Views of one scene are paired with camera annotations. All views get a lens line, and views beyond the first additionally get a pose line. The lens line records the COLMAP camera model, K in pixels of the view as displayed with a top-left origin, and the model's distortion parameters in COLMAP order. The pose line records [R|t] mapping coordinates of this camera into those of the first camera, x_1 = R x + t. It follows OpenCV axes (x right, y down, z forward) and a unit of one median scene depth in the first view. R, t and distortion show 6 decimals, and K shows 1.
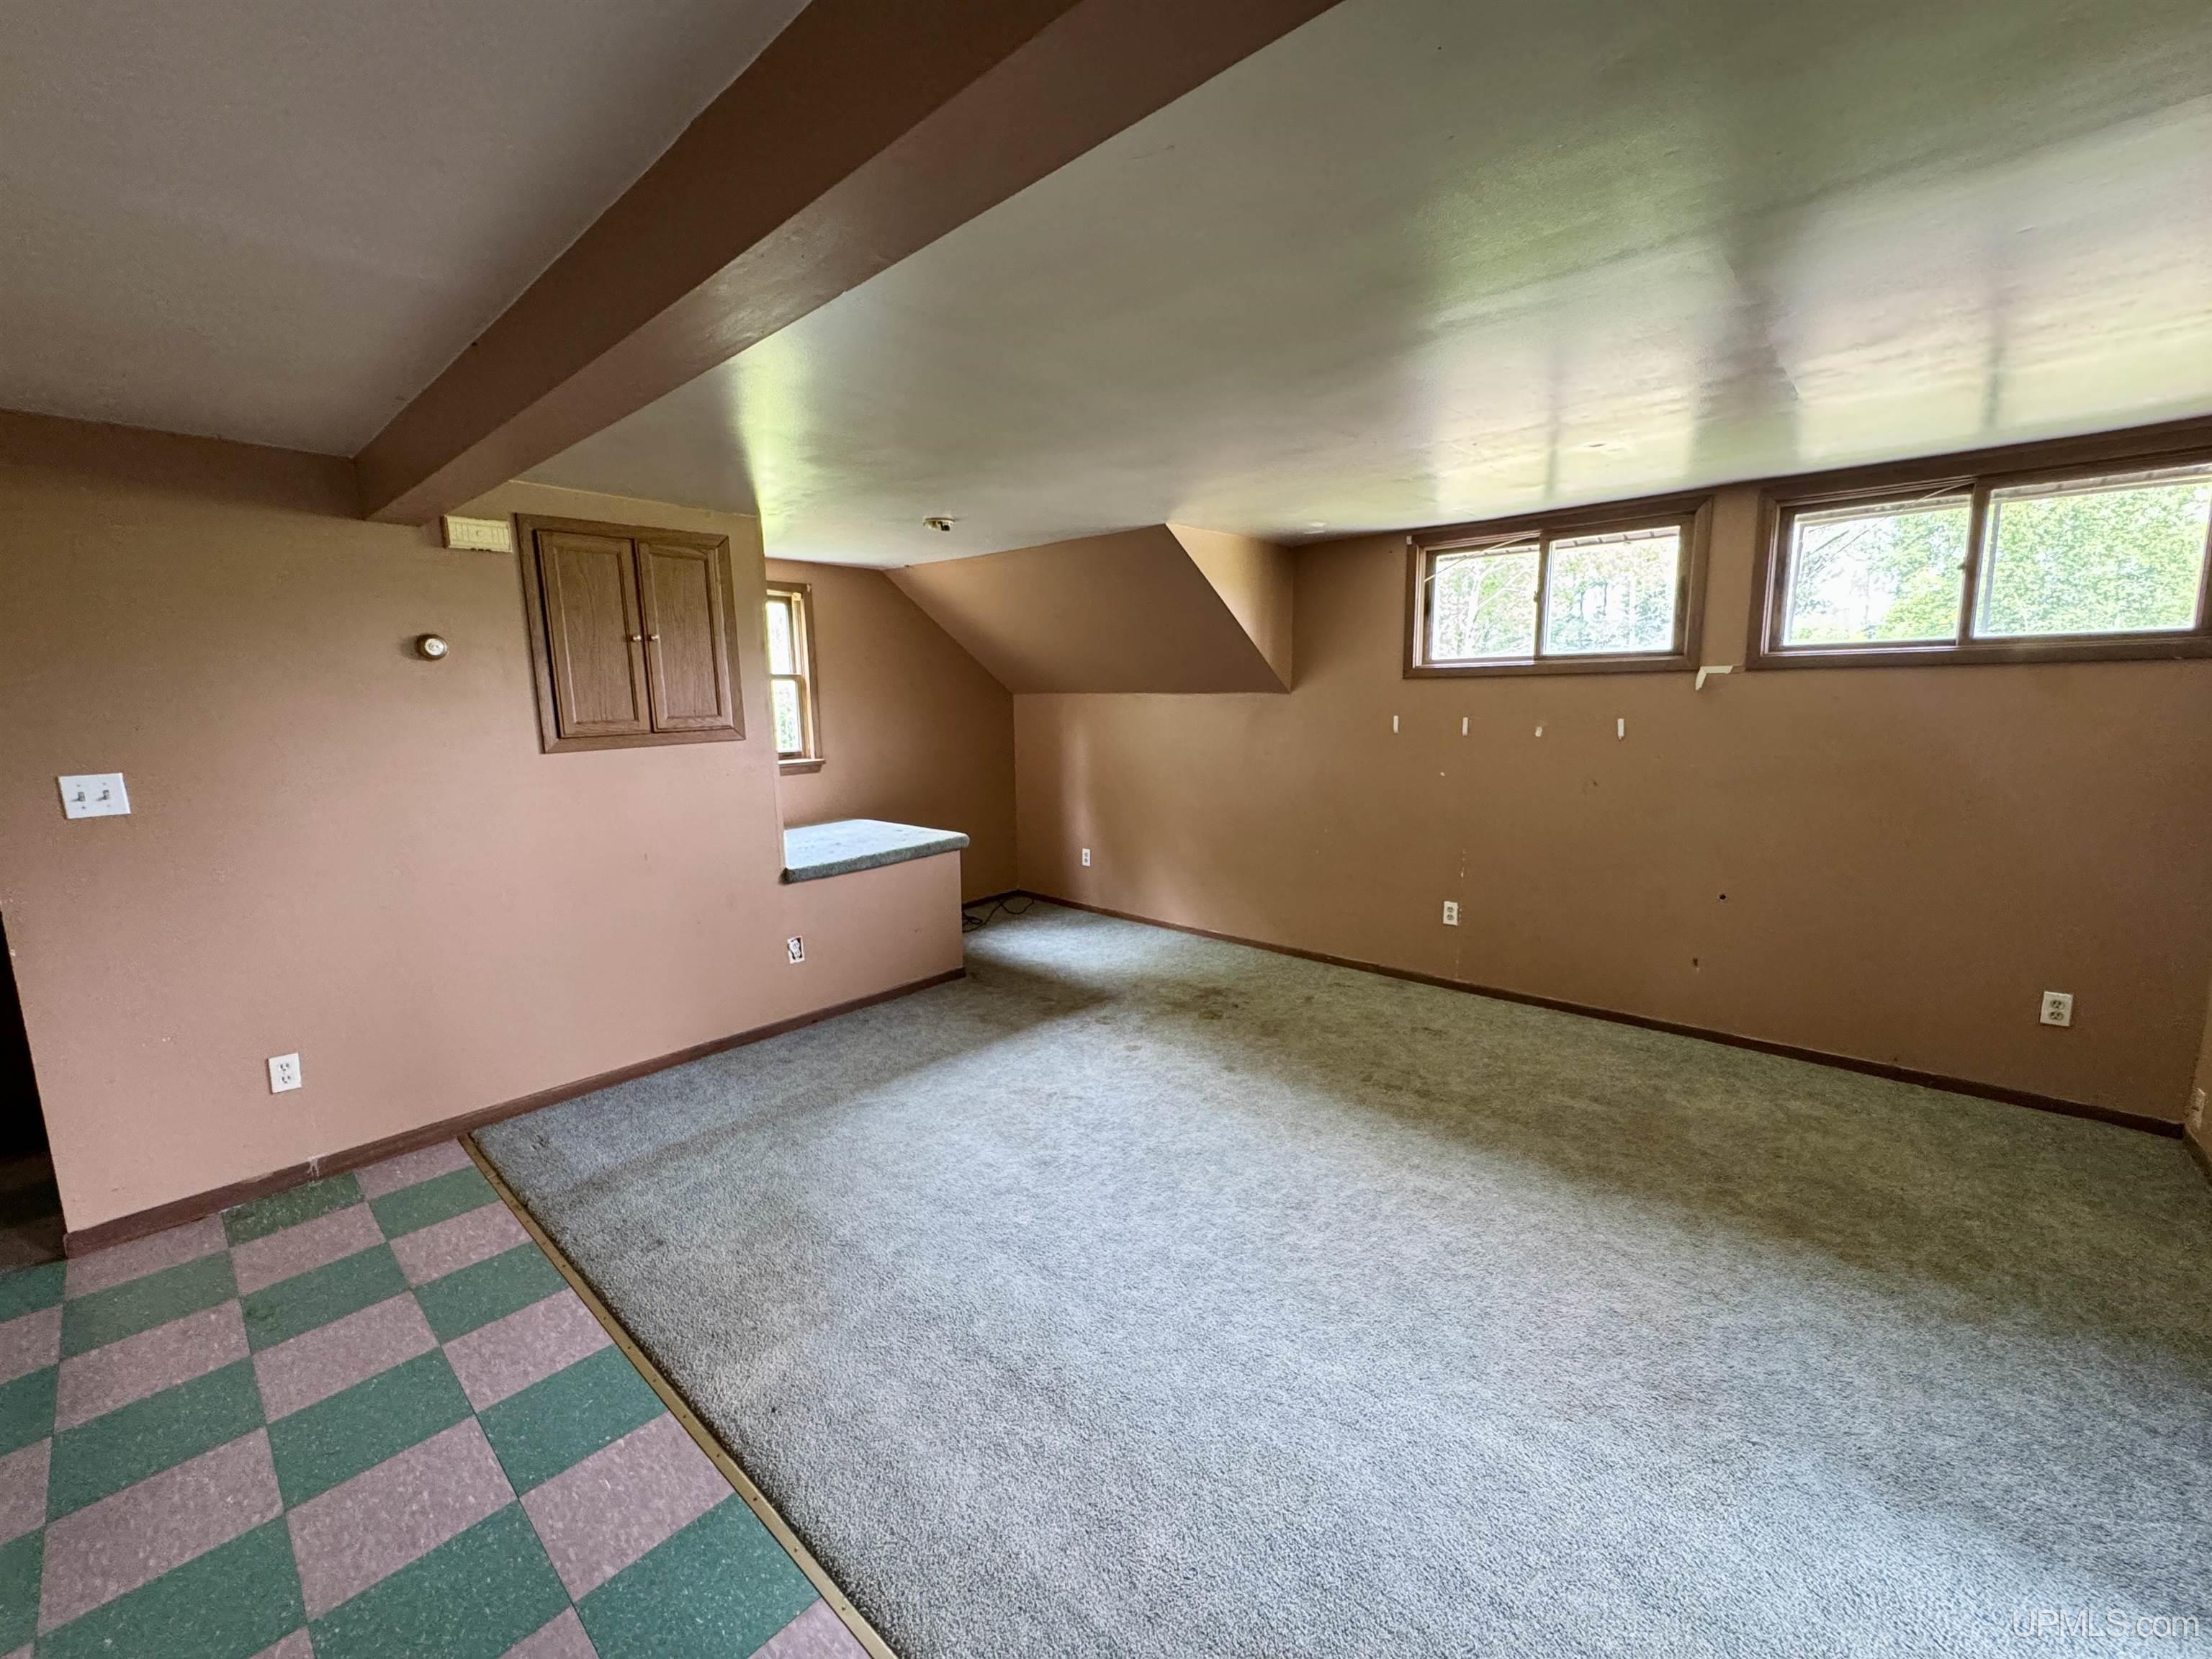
lens RADIAL K [[892.8, 0, 1107.5], [0, 892.8, 827.2], [0, 0, 1]] dist [-0.000927, 0.000240]
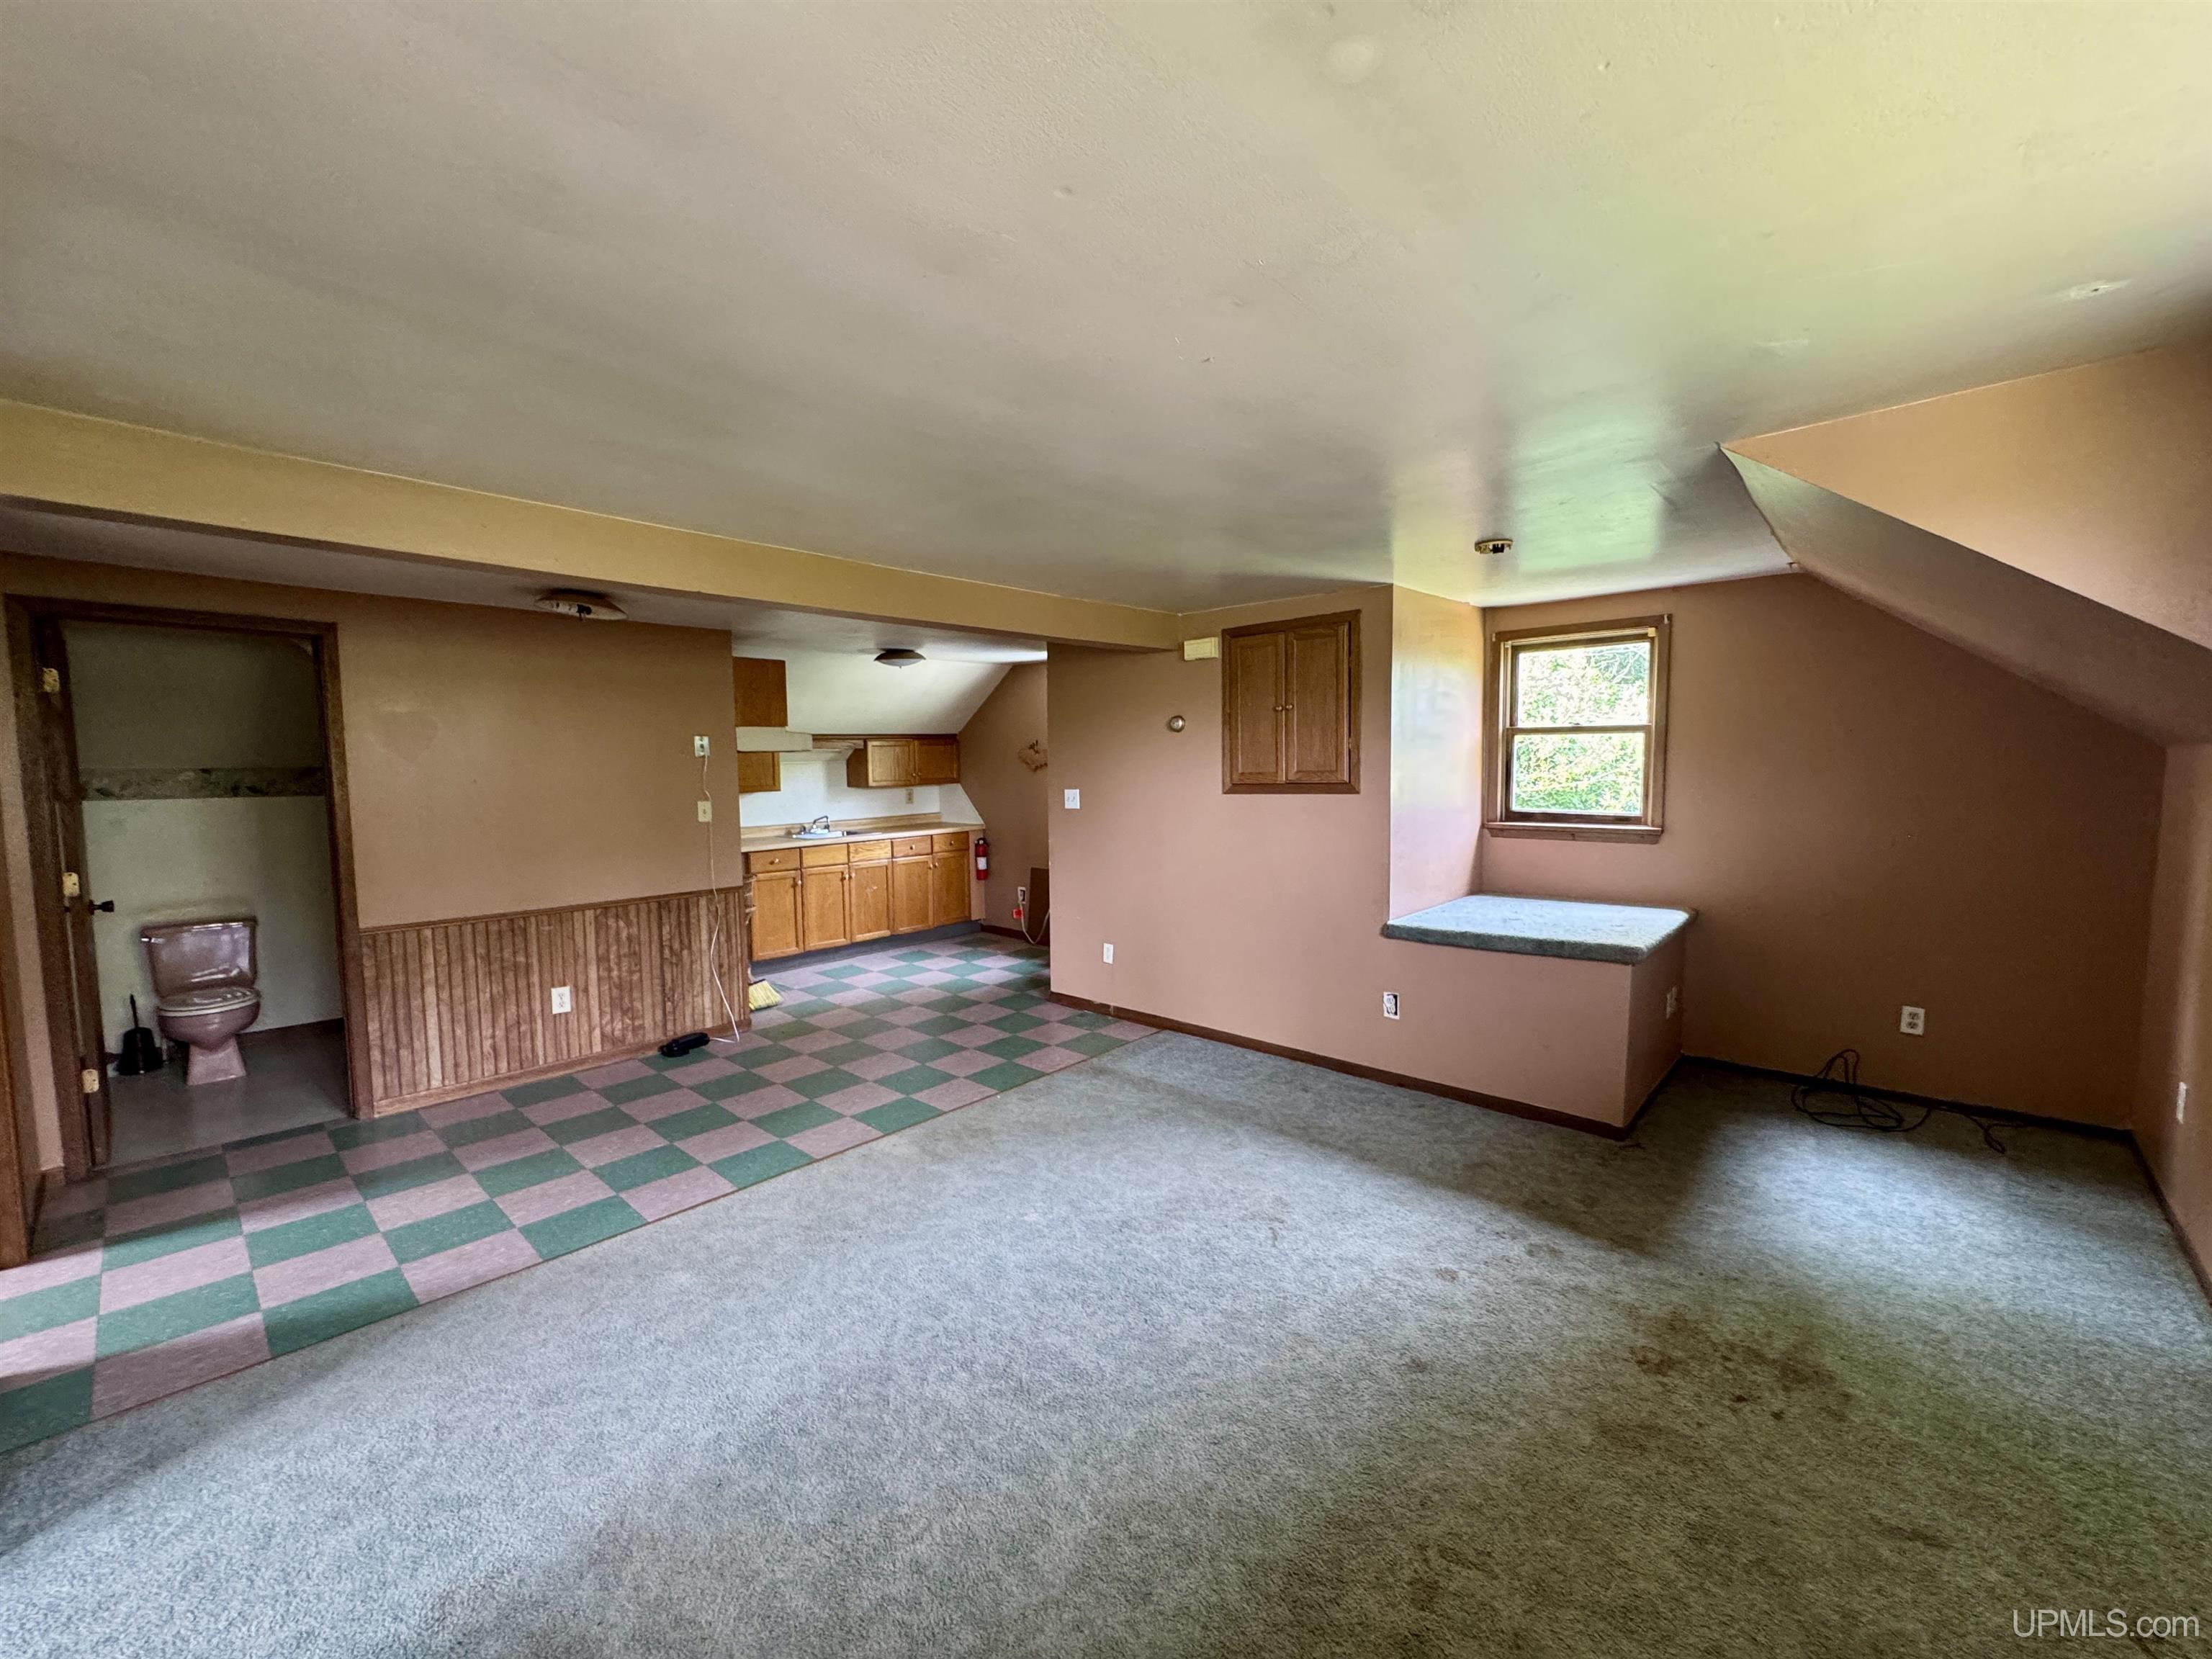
lens RADIAL K [[892.8, 0, 1107.5], [0, 892.8, 827.2], [0, 0, 1]] dist [-0.000927, 0.000240]
pose [[-0.008771, 0.090507, -0.995857, 0.743911], [-0.136197, 0.986507, 0.090856, -0.126009], [0.990643, 0.136430, 0.003674, 0.767186]]
